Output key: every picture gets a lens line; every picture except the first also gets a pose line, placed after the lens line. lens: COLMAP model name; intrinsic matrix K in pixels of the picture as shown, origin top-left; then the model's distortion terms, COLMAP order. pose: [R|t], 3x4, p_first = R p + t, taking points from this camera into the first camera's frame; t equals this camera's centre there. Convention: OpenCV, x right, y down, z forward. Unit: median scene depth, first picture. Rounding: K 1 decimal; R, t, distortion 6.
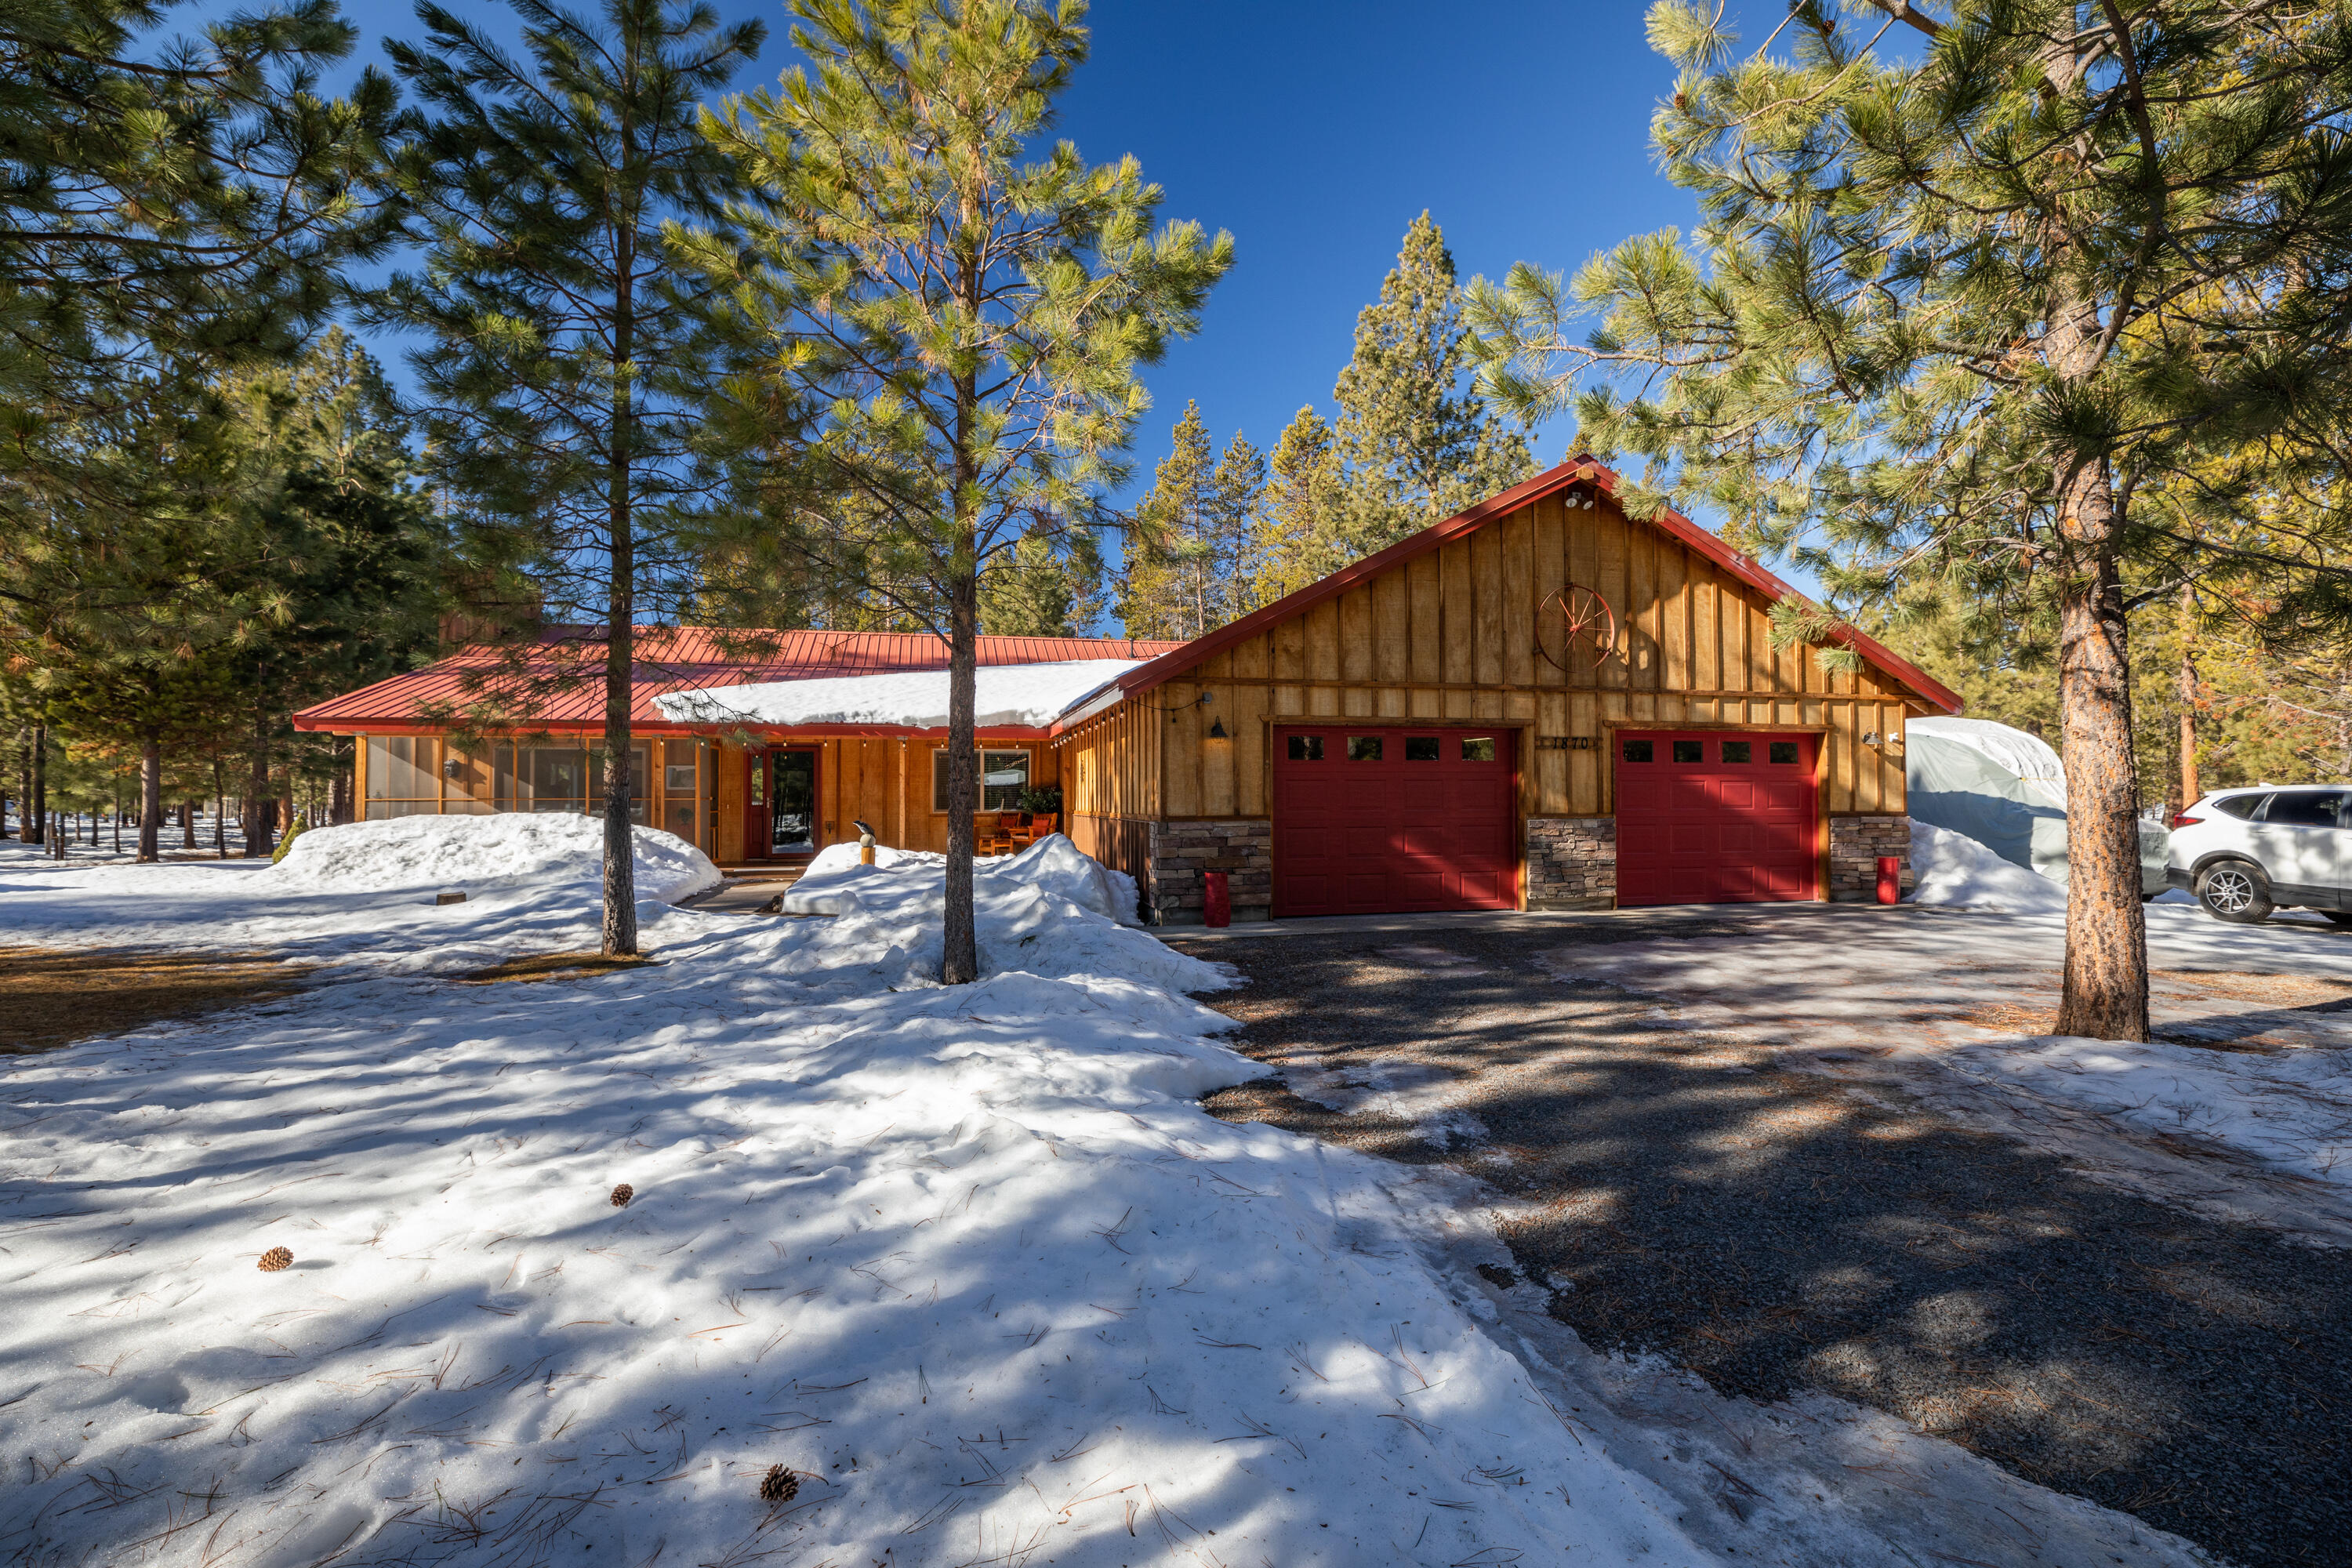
lens RADIAL K [[1051.3, 0, 1176.0], [0, 1051.3, 784.0], [0, 0, 1]] dist [-0.012095, -0.000192]
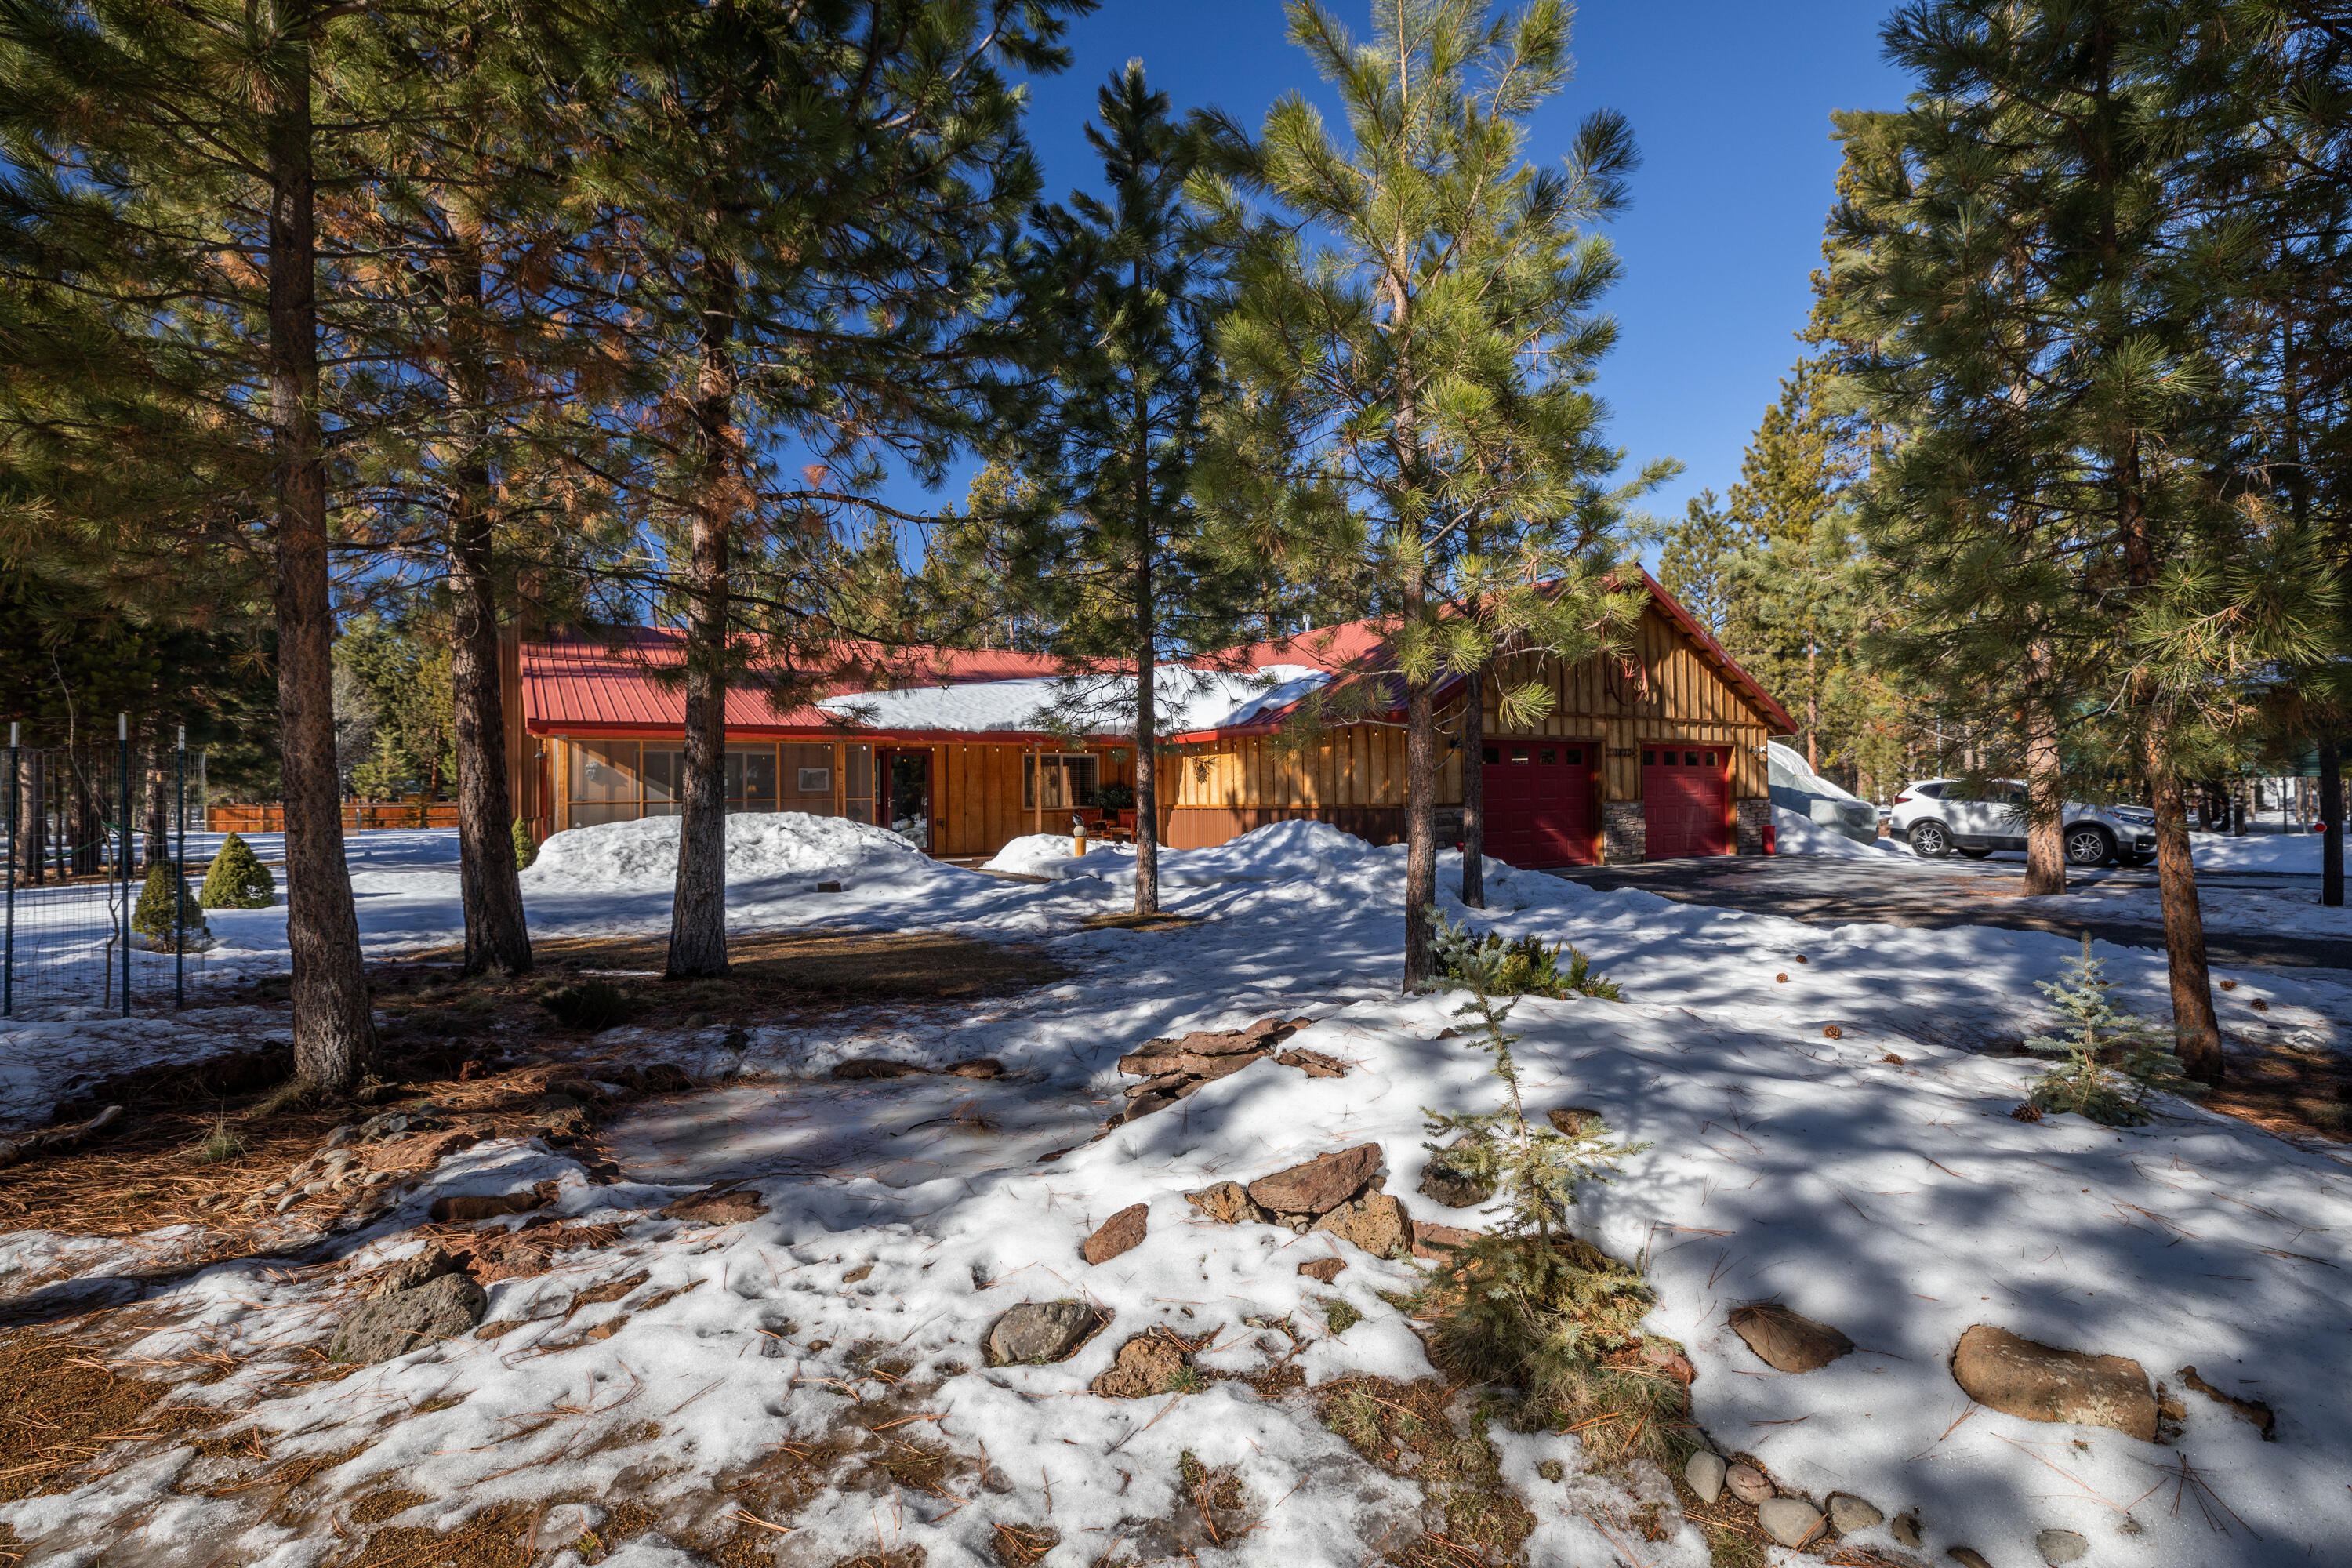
lens RADIAL K [[1051.3, 0, 1176.0], [0, 1051.3, 784.0], [0, 0, 1]] dist [-0.012095, -0.000192]
pose [[0.937961, -0.006180, 0.346685, -0.715010], [0.006628, 0.999978, -0.000109, 0.001758], [-0.346677, 0.002400, 0.937981, -0.176261]]
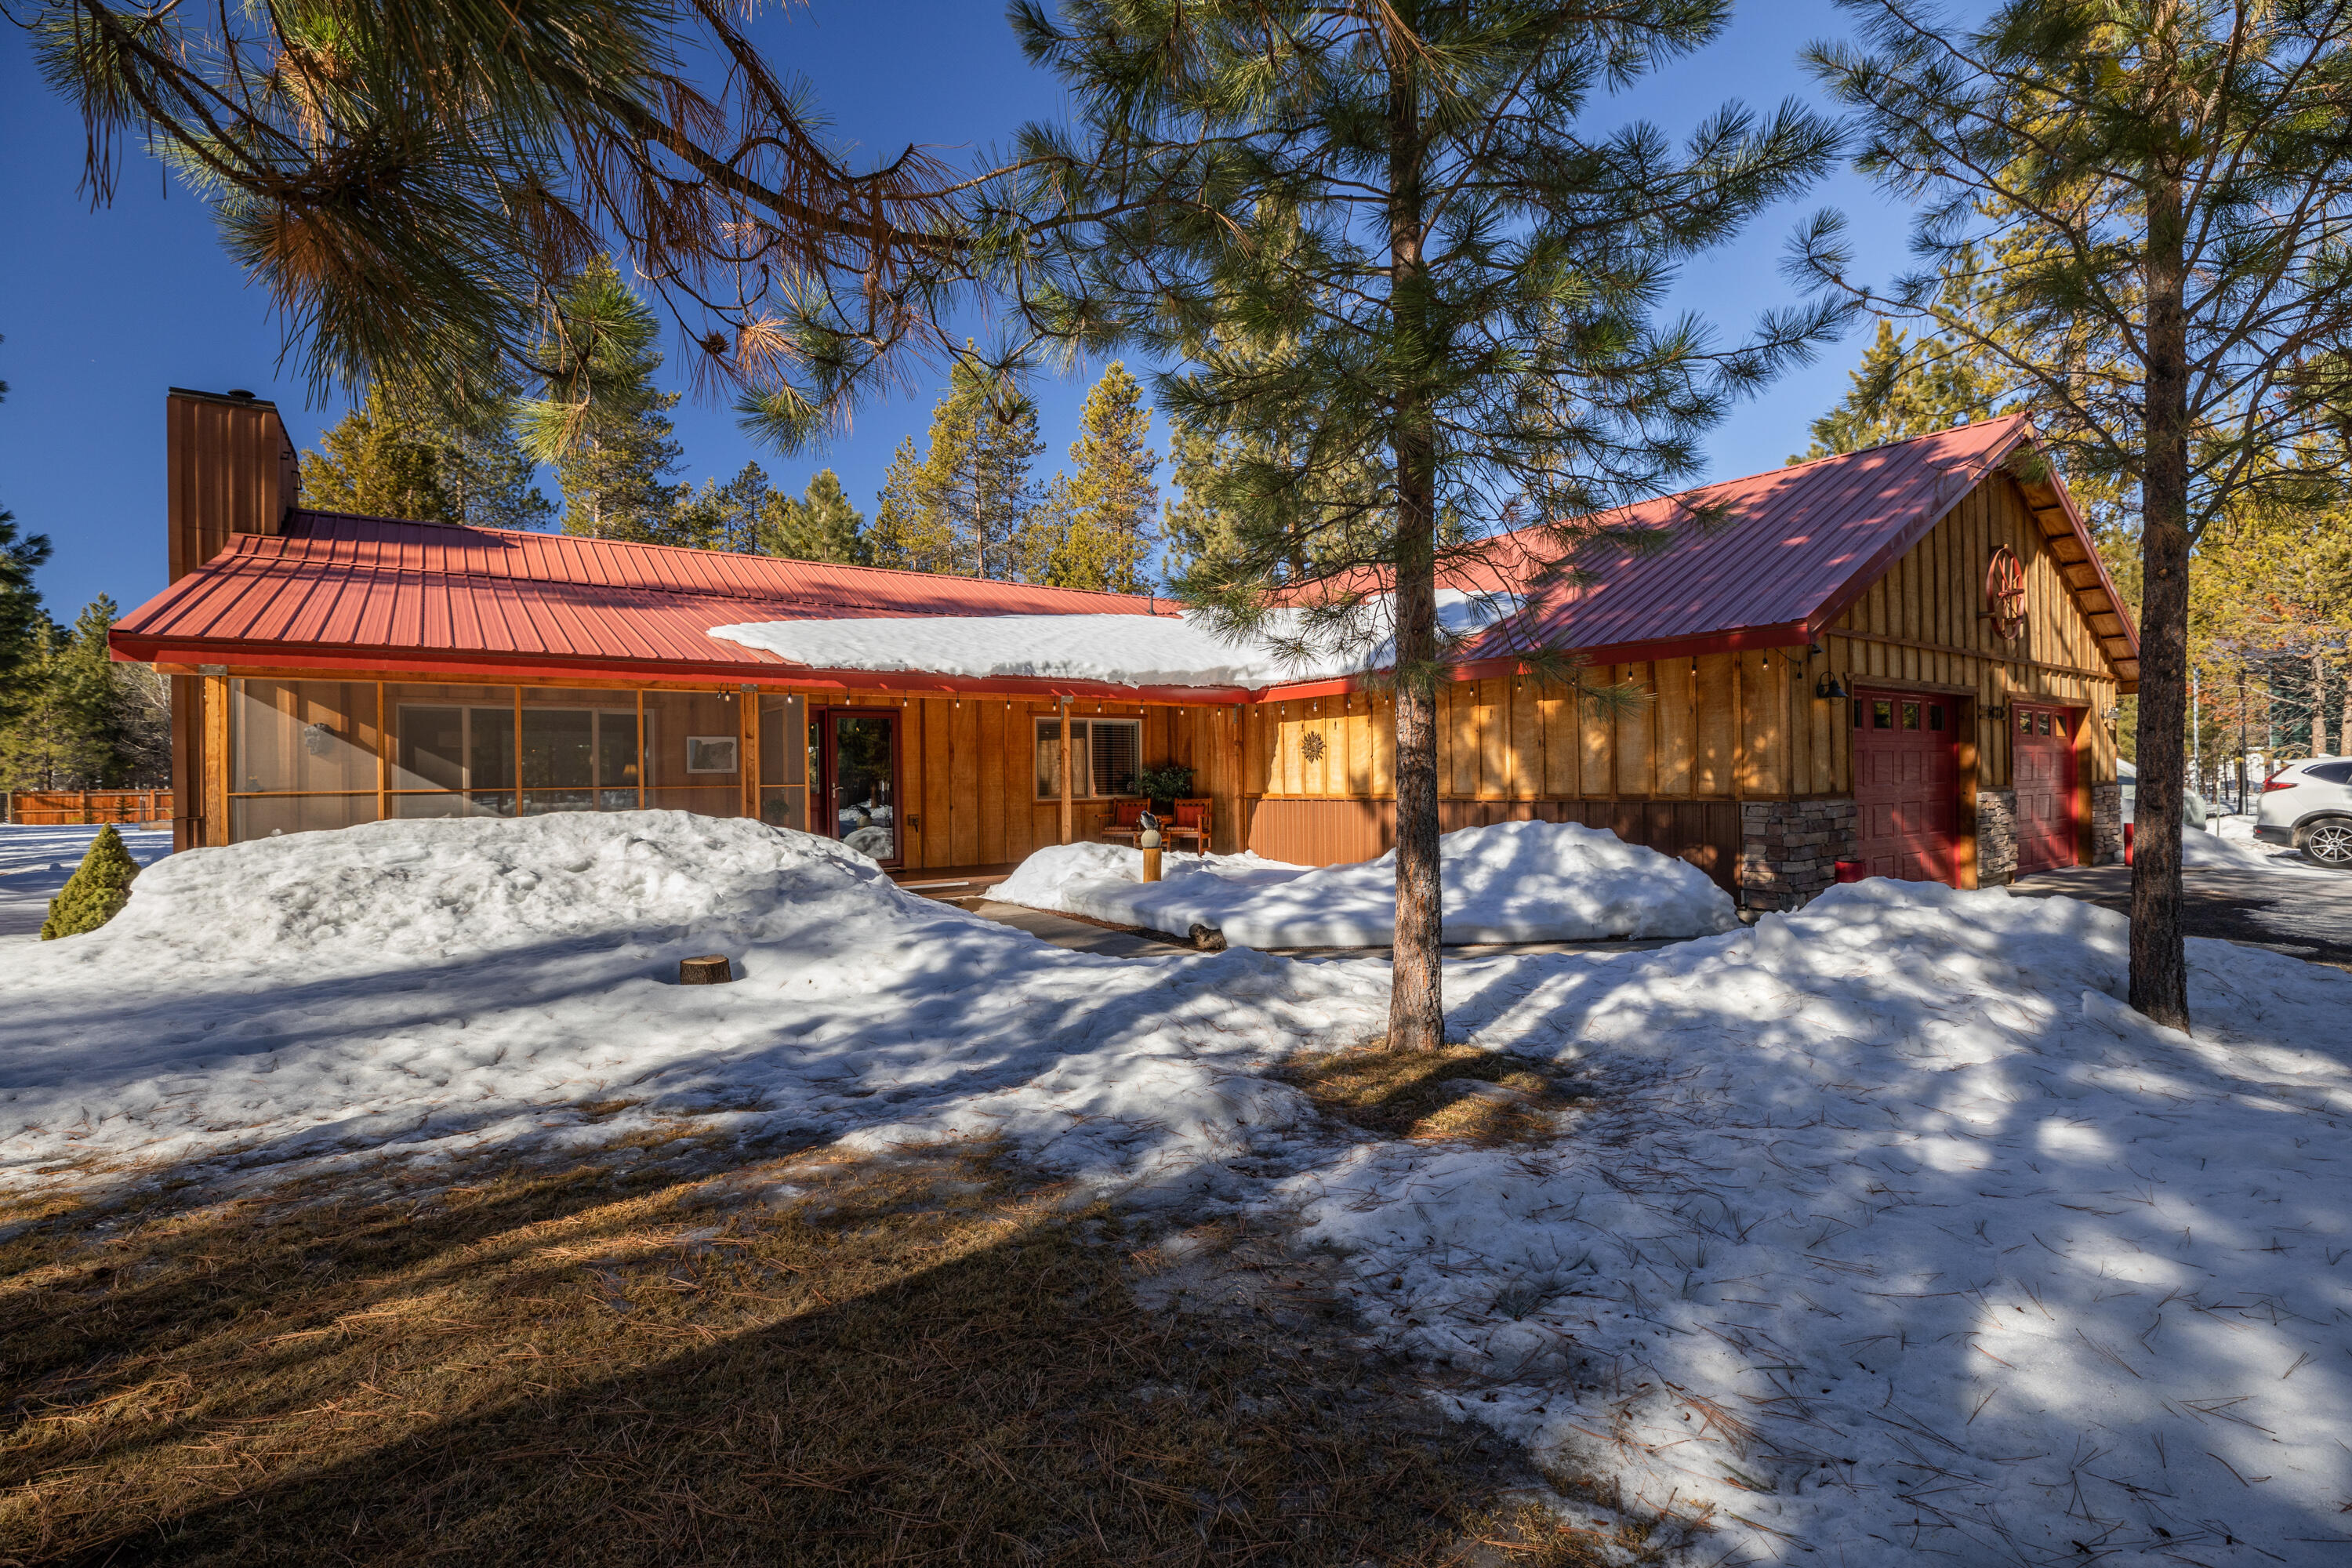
lens RADIAL K [[1051.3, 0, 1176.0], [0, 1051.3, 784.0], [0, 0, 1]] dist [-0.012095, -0.000192]
pose [[0.924886, -0.012682, 0.380033, -0.653257], [0.006826, 0.999836, 0.016753, 0.004974], [-0.380183, -0.012900, 0.924821, 0.387573]]
